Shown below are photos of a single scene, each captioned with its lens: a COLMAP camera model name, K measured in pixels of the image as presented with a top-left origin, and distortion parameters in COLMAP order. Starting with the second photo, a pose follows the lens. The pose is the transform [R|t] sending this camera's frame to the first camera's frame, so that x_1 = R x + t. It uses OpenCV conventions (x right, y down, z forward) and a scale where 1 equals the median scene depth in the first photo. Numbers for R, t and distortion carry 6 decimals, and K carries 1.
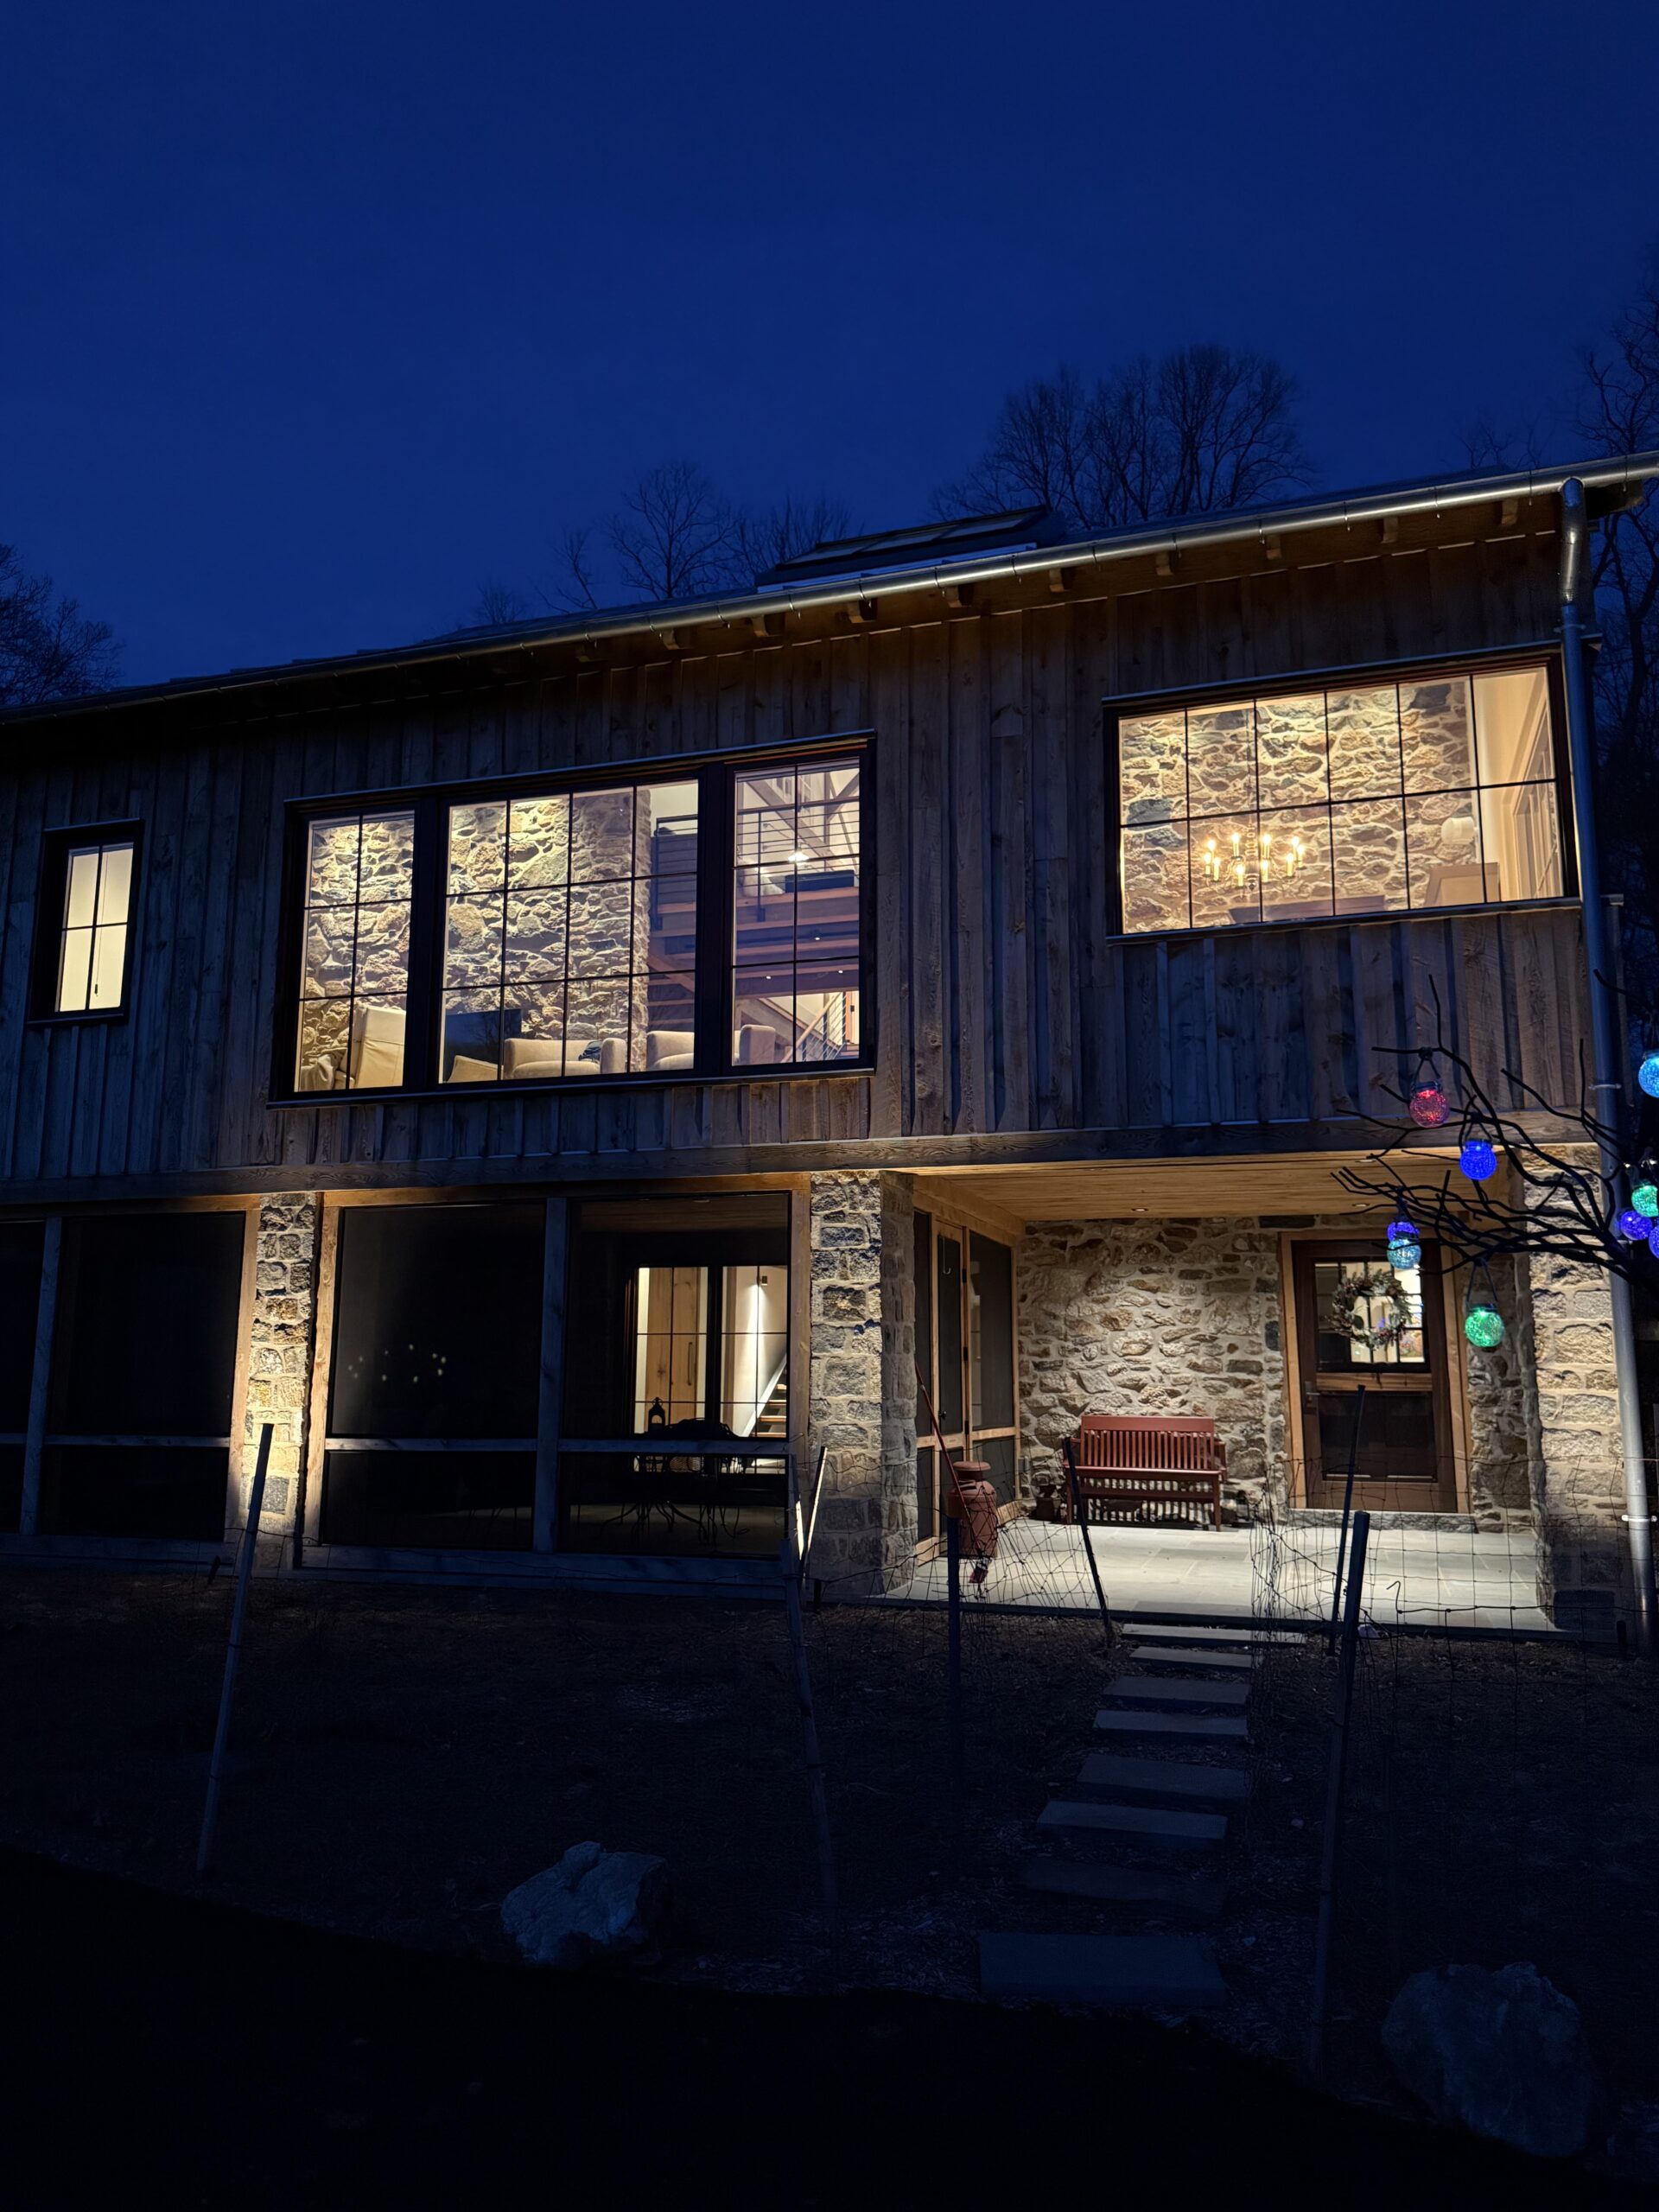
lens RADIAL K [[1561.9, 0, 832.1], [0, 1561.9, 1113.6], [0, 0, 1]] dist [0.184259, -0.432828]
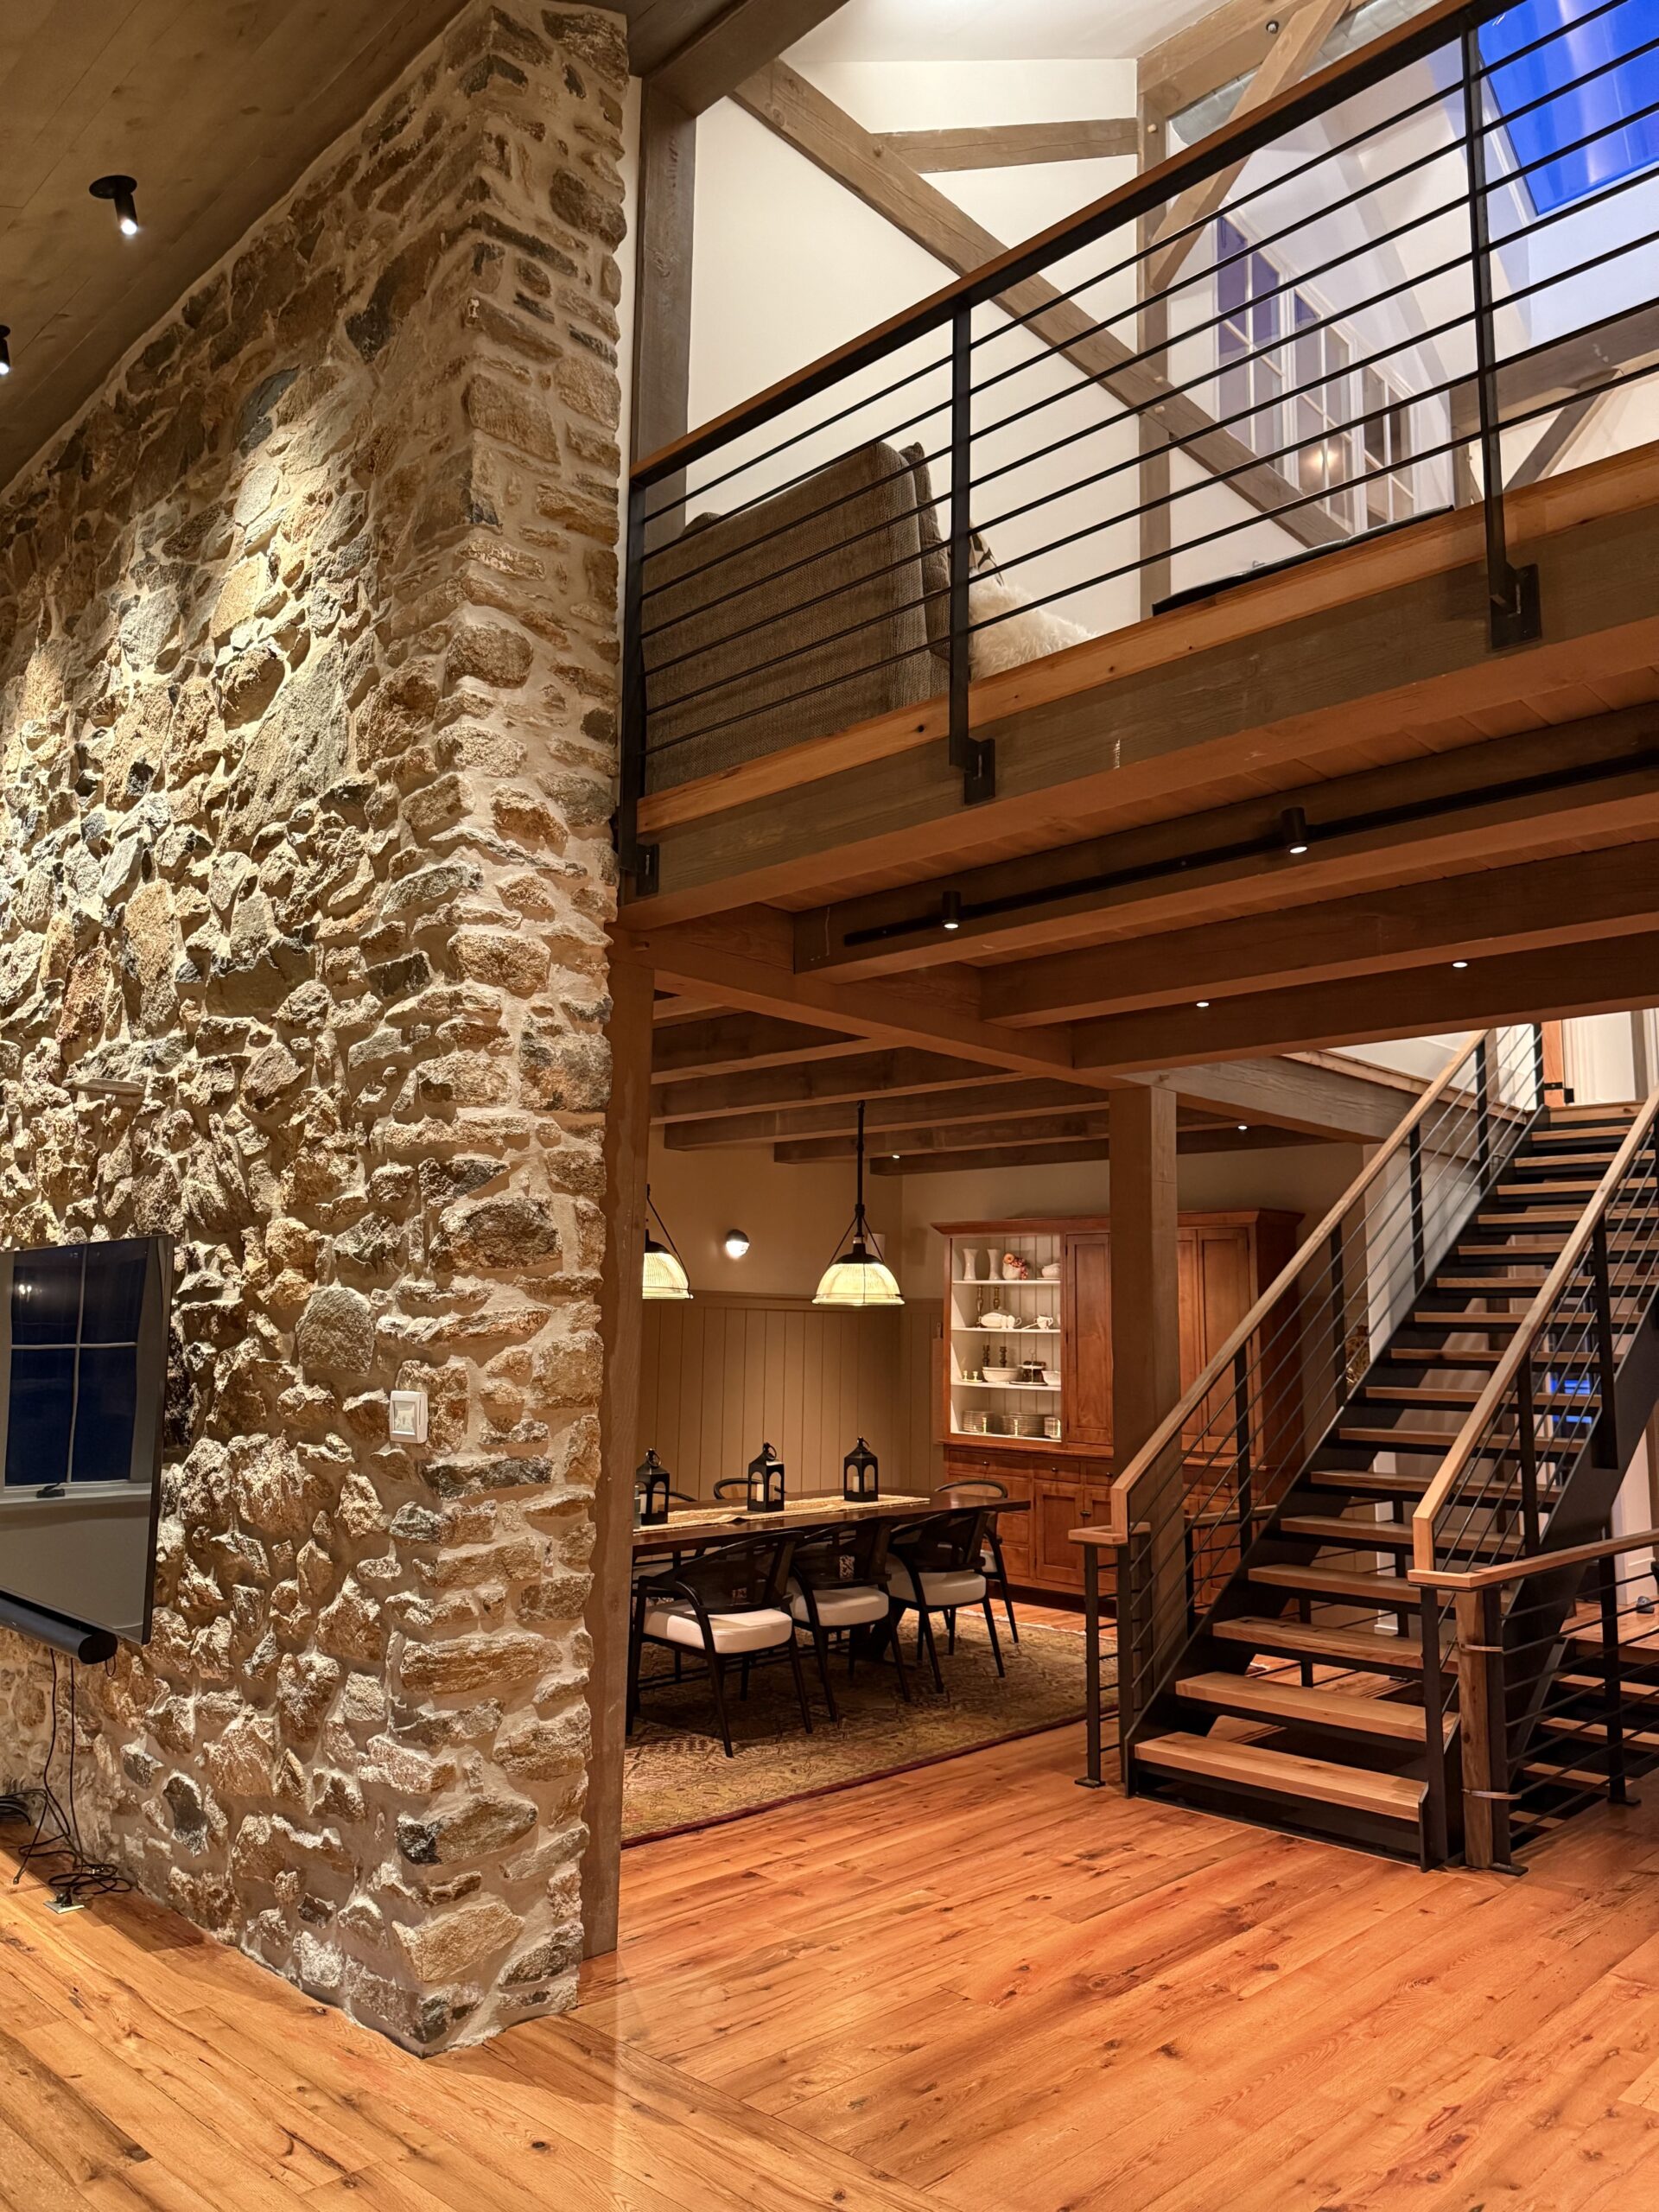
lens RADIAL K [[1552.7, 0, 839.8], [0, 1552.7, 1109.1], [0, 0, 1]] dist [0.065497, -0.077337]
pose [[0.901667, -0.052222, -0.429267, 0.031752], [0.060100, 0.998181, 0.004807, -0.098340], [0.428235, -0.030133, 0.903165, 0.948518]]
